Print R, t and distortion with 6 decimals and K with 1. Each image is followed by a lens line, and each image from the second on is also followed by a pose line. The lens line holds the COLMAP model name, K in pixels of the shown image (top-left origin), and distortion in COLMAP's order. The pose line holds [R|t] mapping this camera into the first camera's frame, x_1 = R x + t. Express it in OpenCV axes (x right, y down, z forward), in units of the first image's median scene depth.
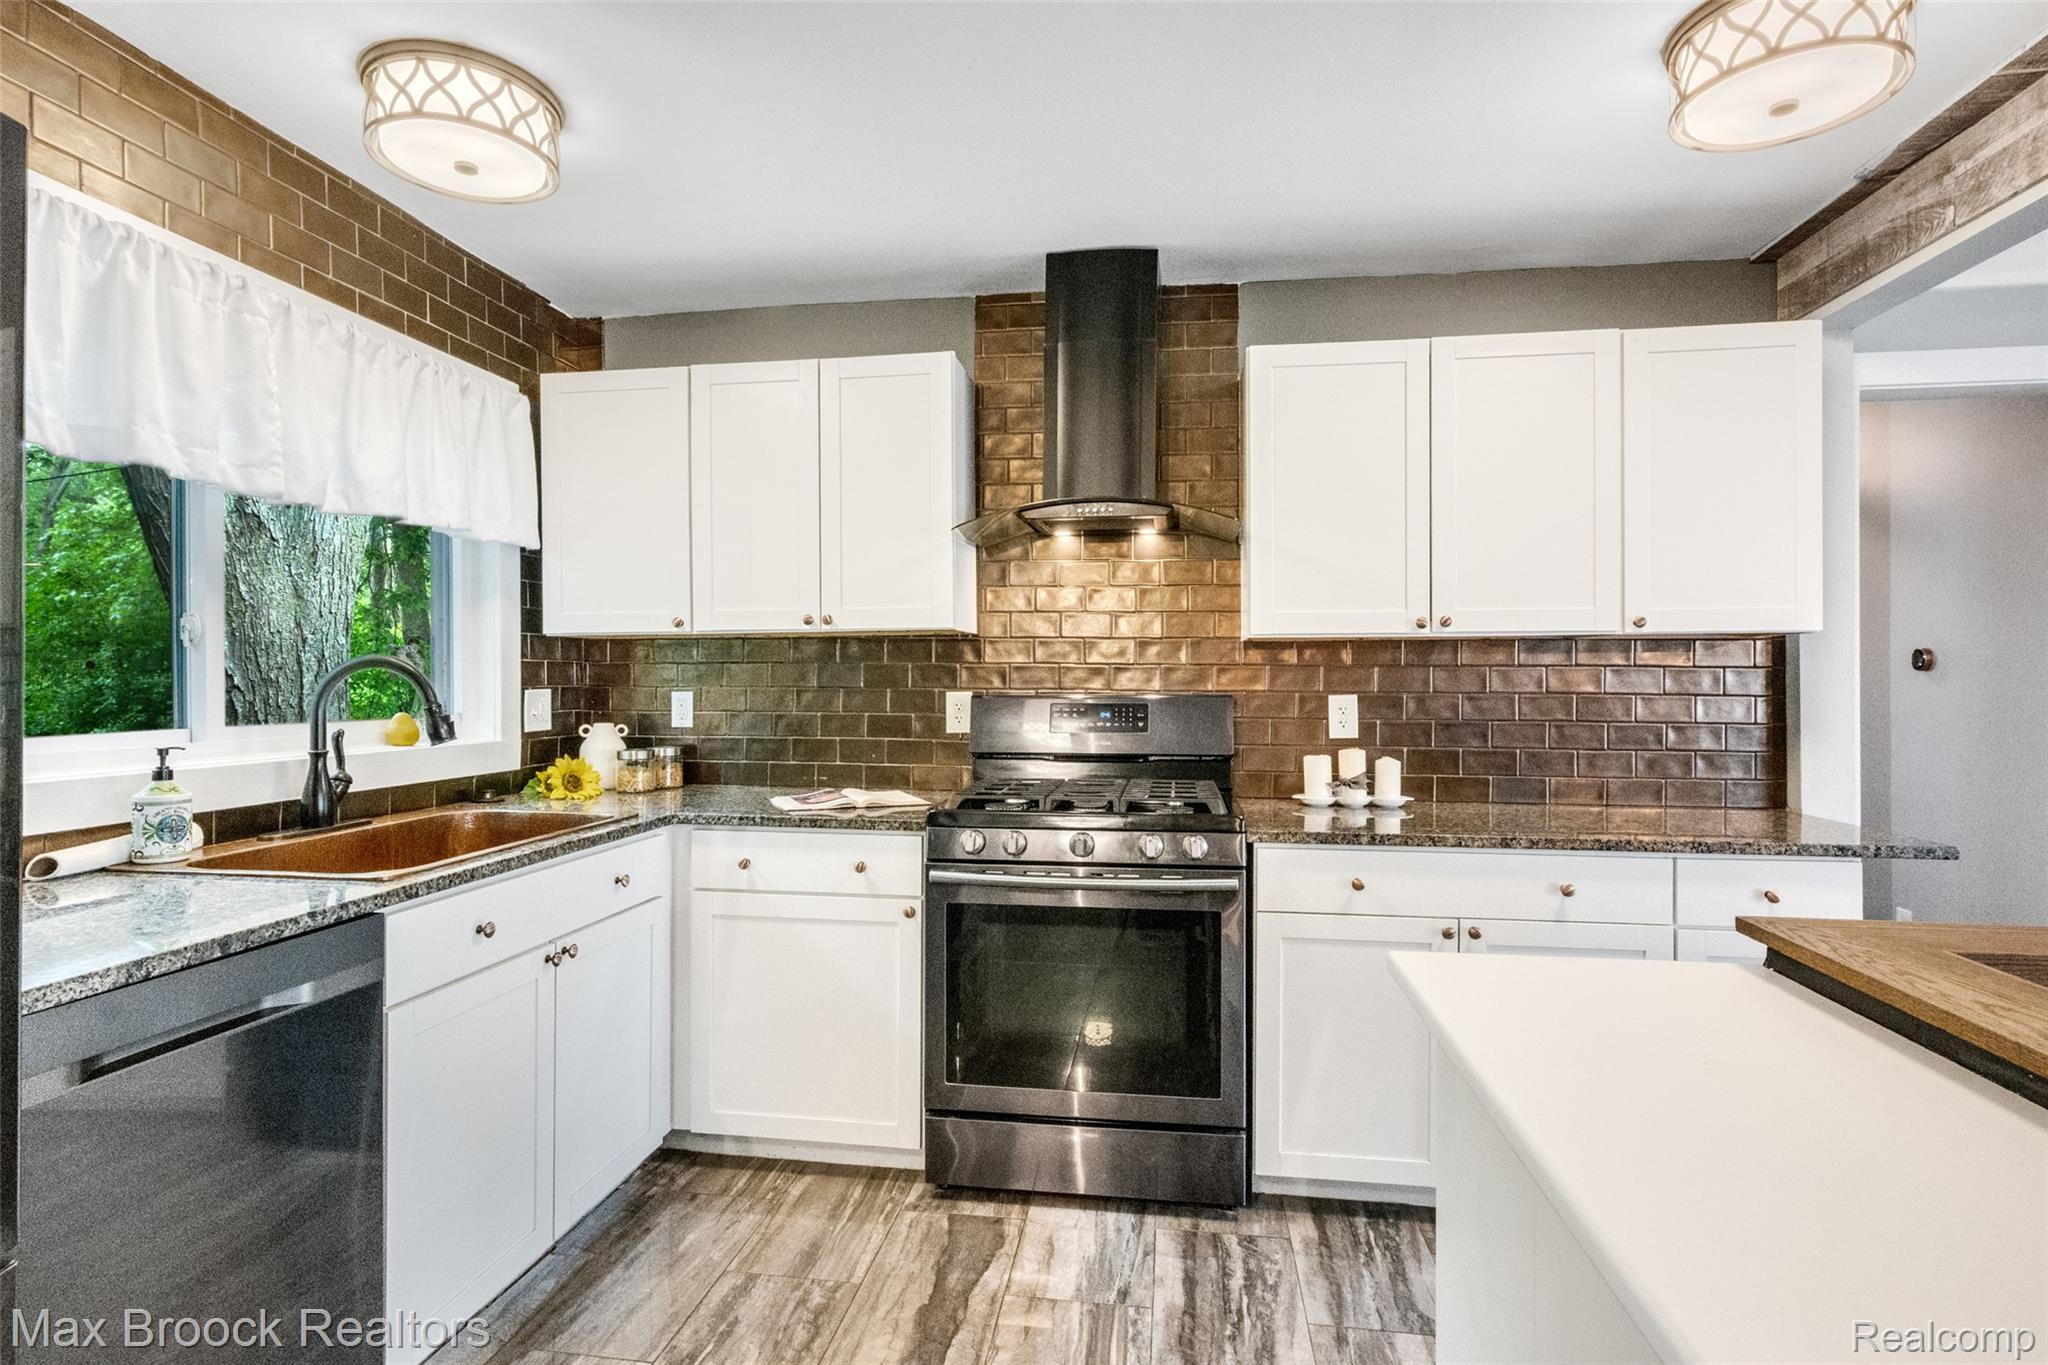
lens RADIAL K [[1028.7, 0, 1019.6], [0, 1028.7, 679.1], [0, 0, 1]] dist [-0.008577, 0.004801]
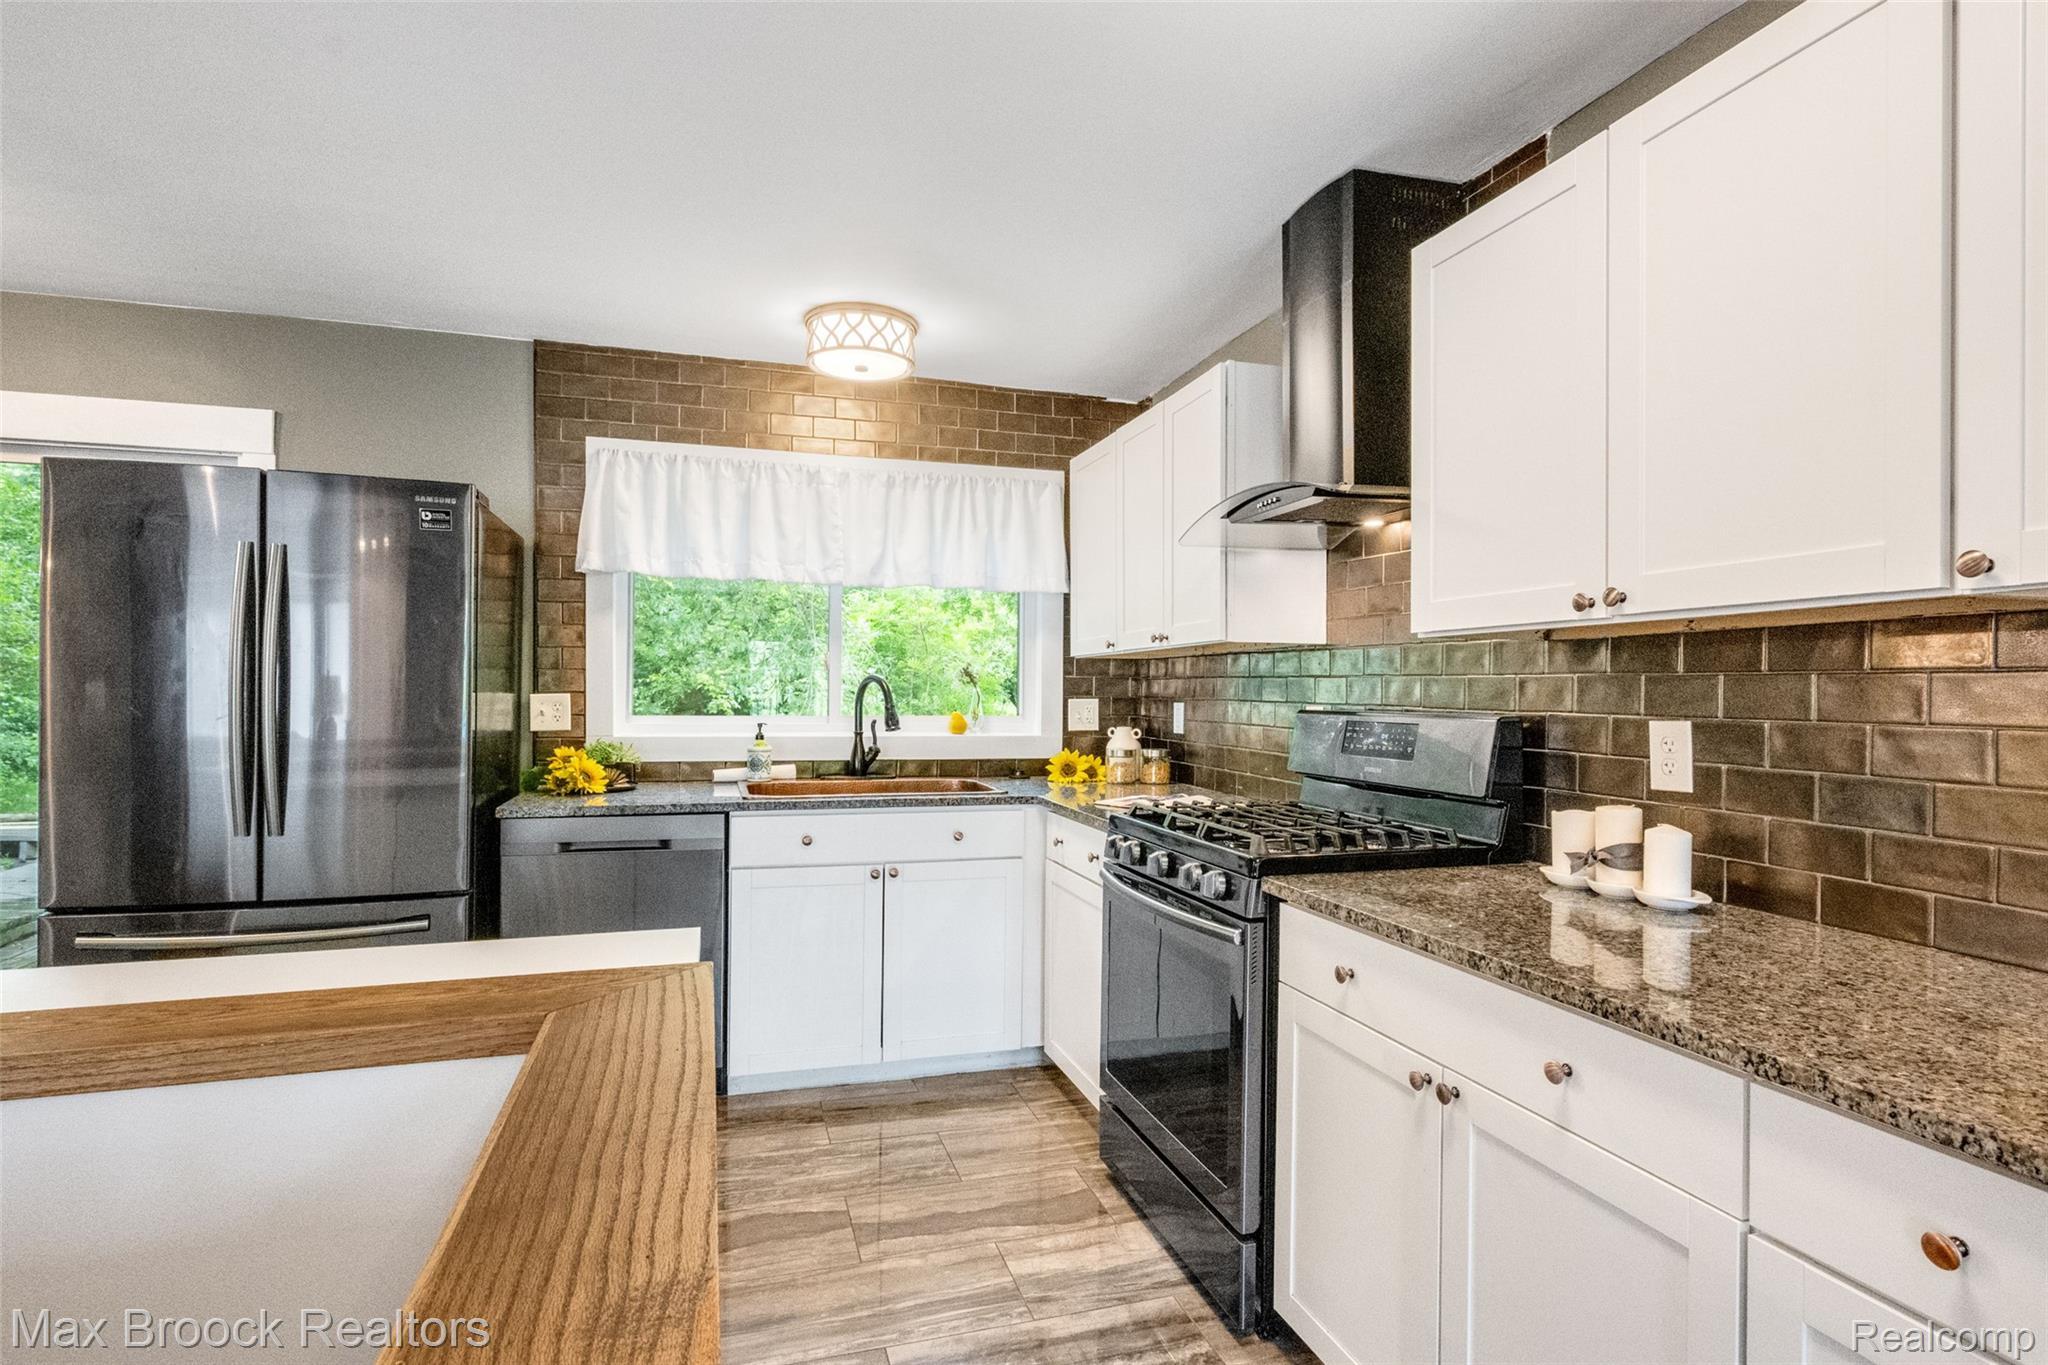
lens RADIAL K [[1028.7, 0, 1021.6], [0, 1028.7, 687.4], [0, 0, 1]] dist [-0.008577, 0.004801]
pose [[0.421961, 0.000374, -0.906614, 0.758616], [-0.008358, 0.999959, -0.003478, 0.000900], [0.906576, 0.009046, 0.421947, 0.414198]]
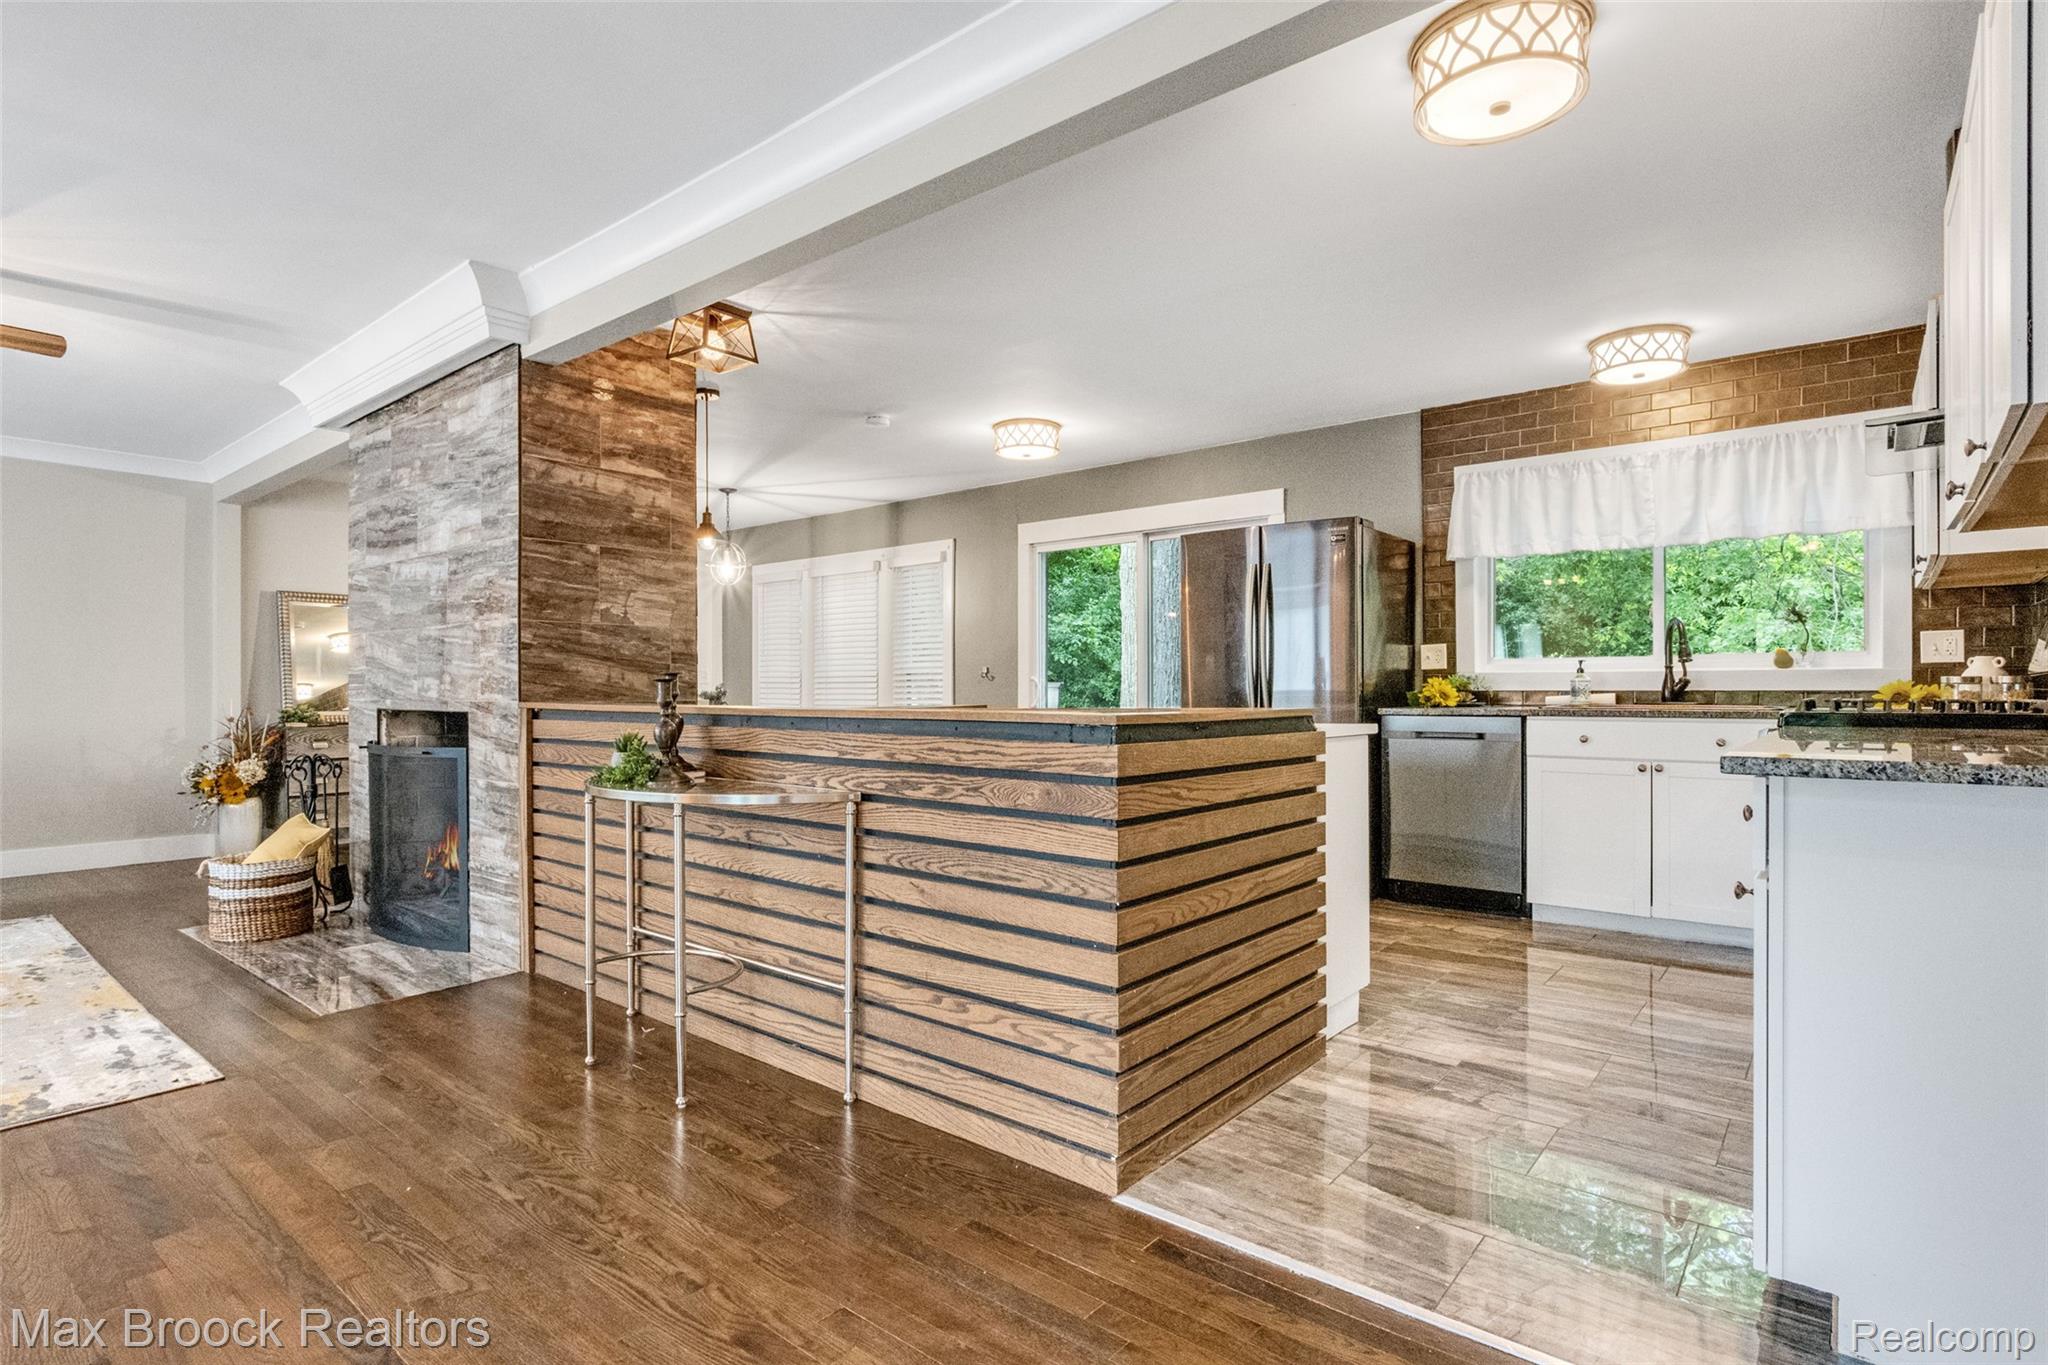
lens RADIAL K [[1028.7, 0, 1023.4], [0, 1028.7, 693.5], [0, 0, 1]] dist [-0.008577, 0.004801]
pose [[-0.515560, 0.003556, -0.856846, 1.371231], [0.003440, 0.999992, 0.002081, 0.092392], [0.856846, -0.001875, -0.515568, 0.747944]]
